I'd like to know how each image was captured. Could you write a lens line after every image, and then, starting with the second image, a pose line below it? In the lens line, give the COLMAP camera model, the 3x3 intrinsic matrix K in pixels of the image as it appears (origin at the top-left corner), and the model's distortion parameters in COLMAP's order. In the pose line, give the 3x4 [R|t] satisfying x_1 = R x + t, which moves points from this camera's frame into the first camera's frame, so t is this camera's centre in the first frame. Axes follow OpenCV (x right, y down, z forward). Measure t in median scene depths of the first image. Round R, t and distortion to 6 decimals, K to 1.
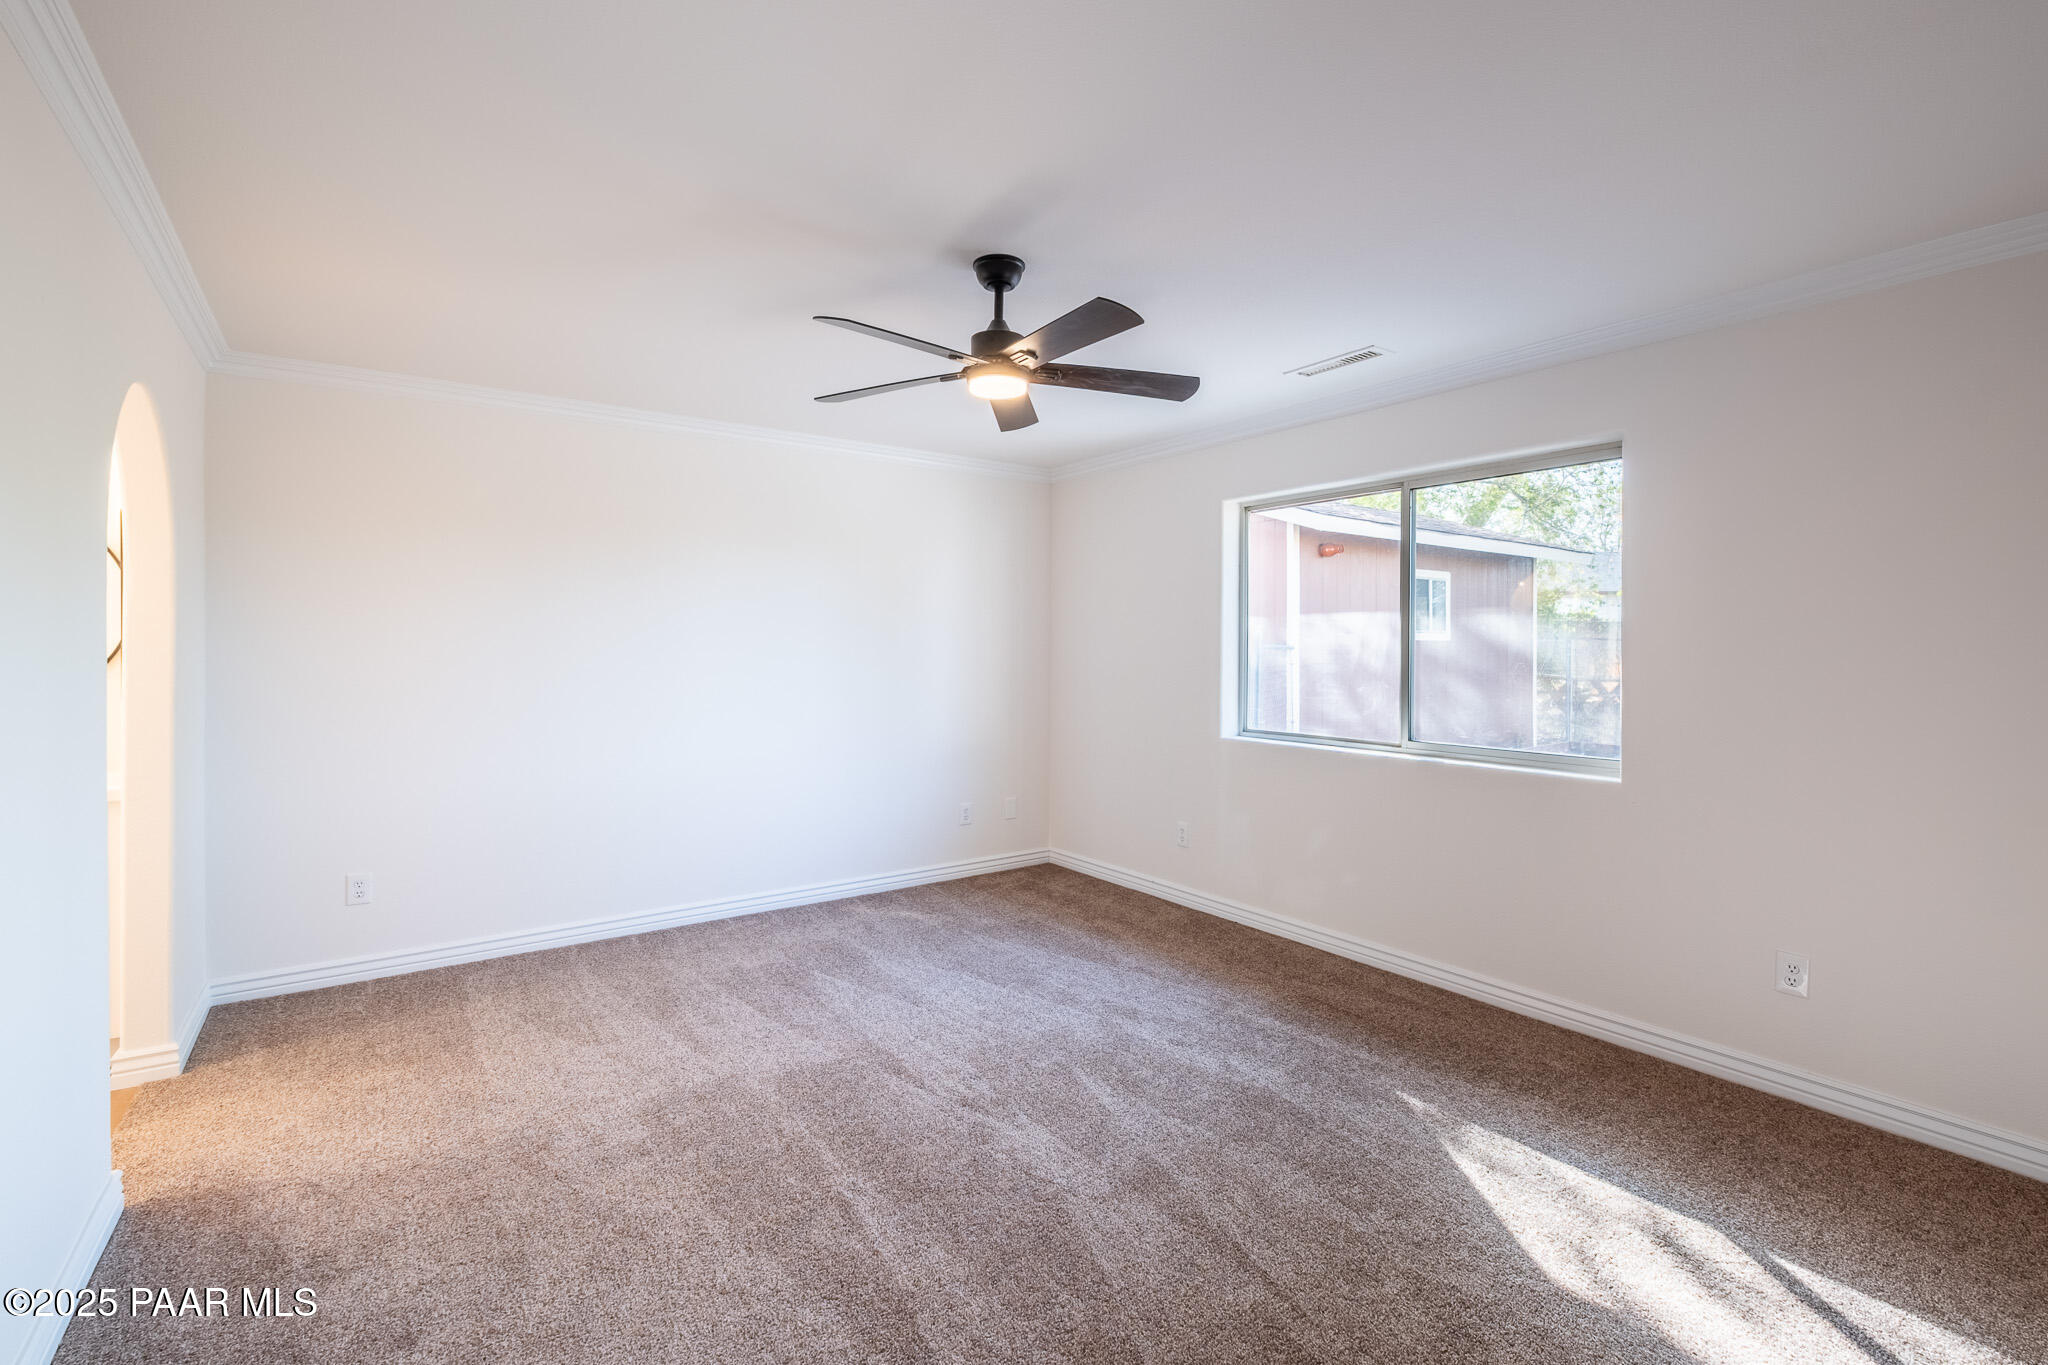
lens RADIAL K [[877.1, 0, 1018.2], [0, 877.1, 647.2], [0, 0, 1]] dist [0.000404, -0.000022]
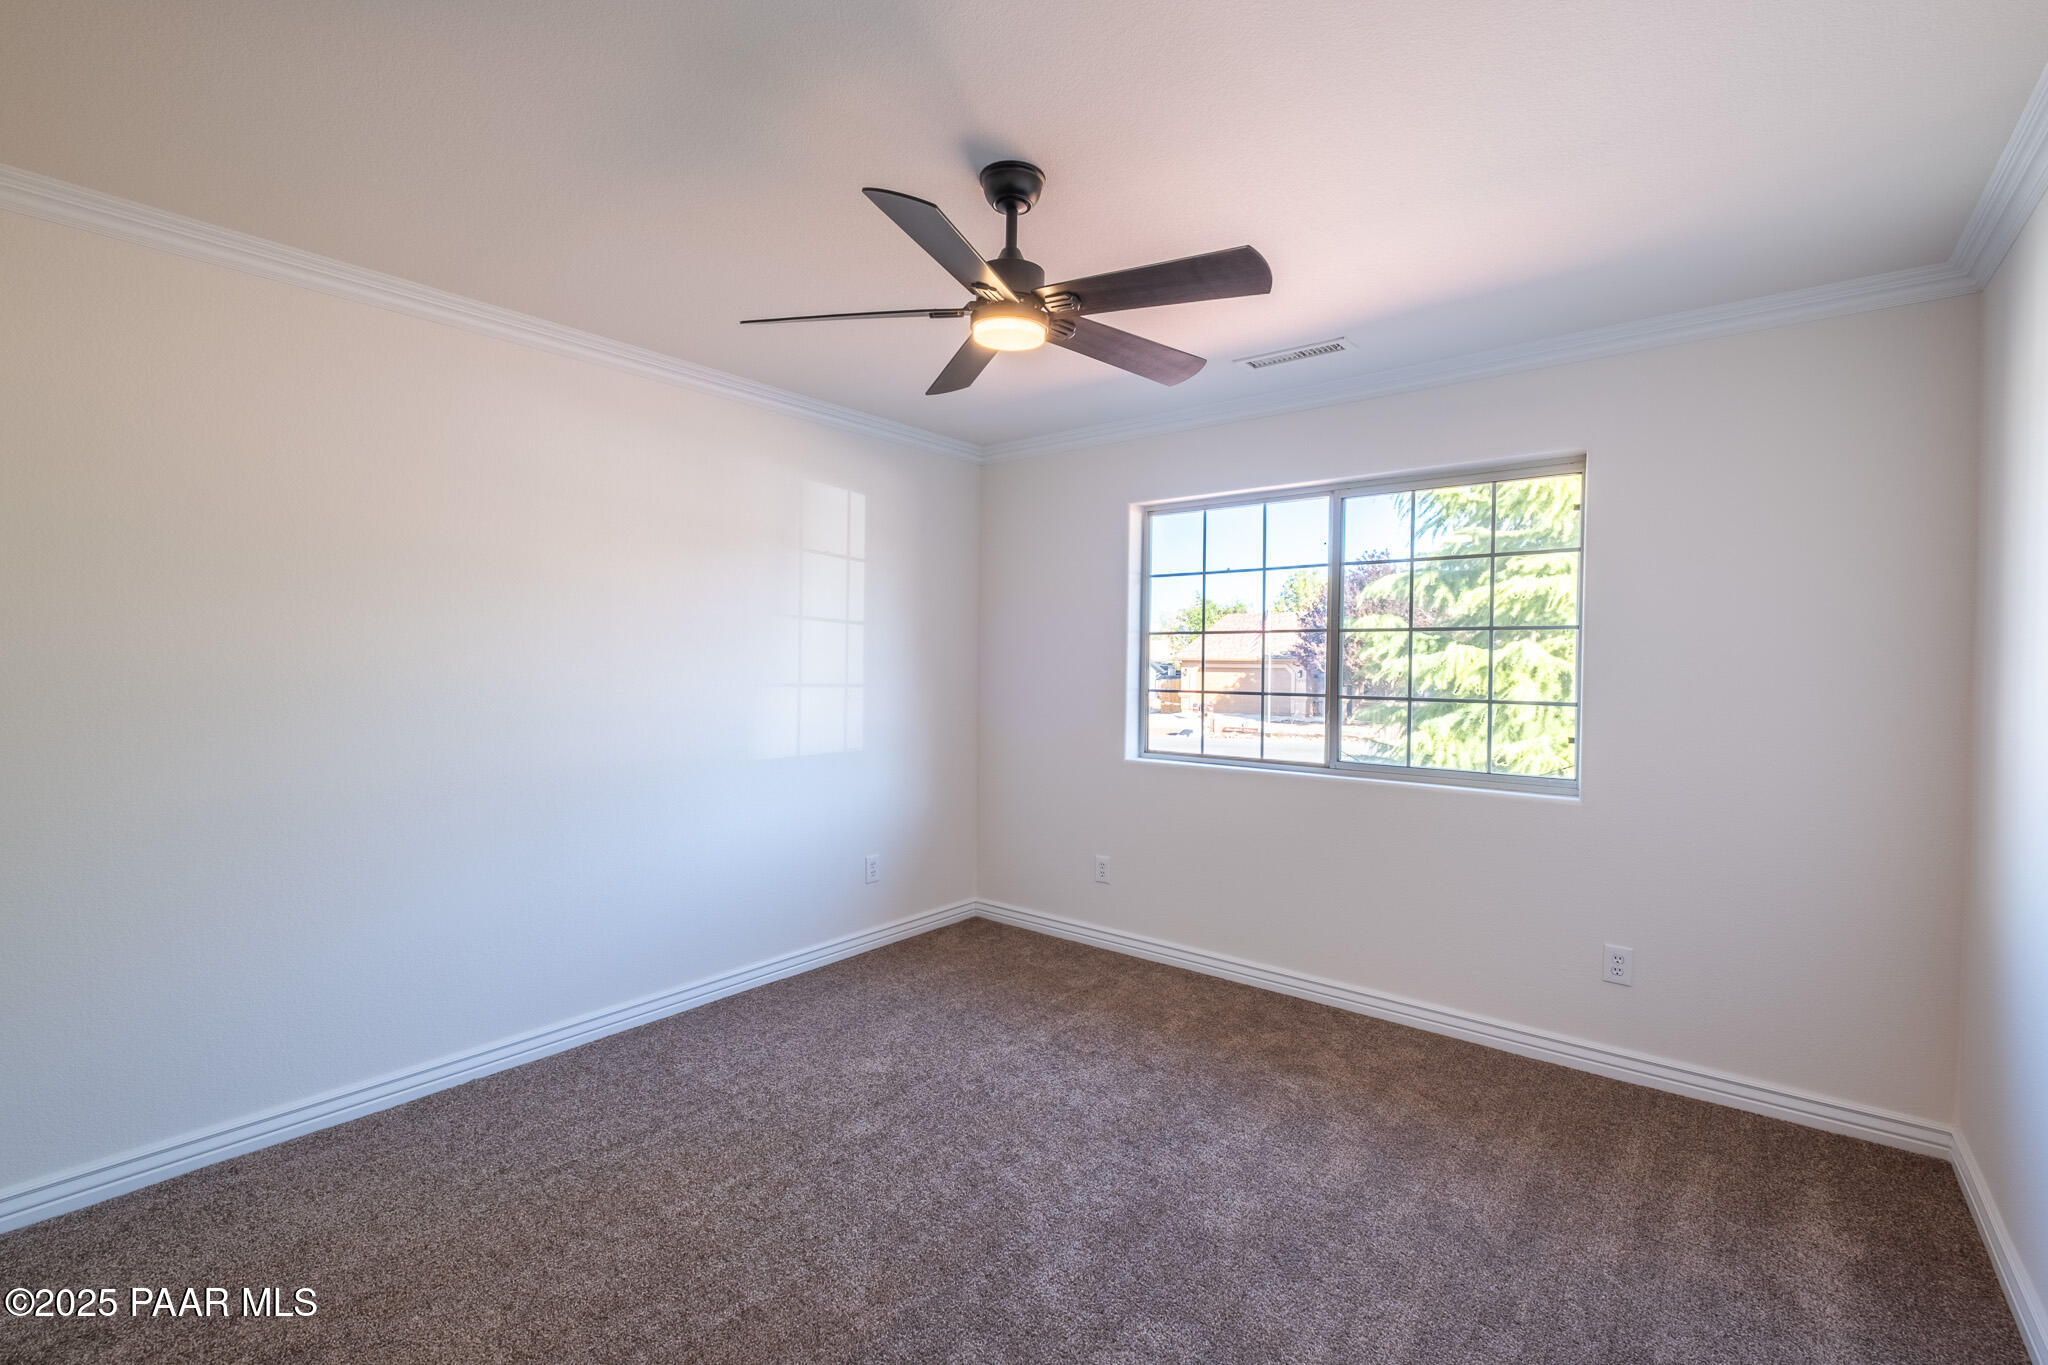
lens RADIAL K [[896.5, 0, 1024.1], [0, 896.5, 639.4], [0, 0, 1]] dist [0.001873, 0.000165]
pose [[0.964593, 0.006270, 0.263669, -0.155583], [-0.001833, 0.999853, -0.017071, -0.008309], [-0.263737, 0.015983, 0.964462, 0.168818]]
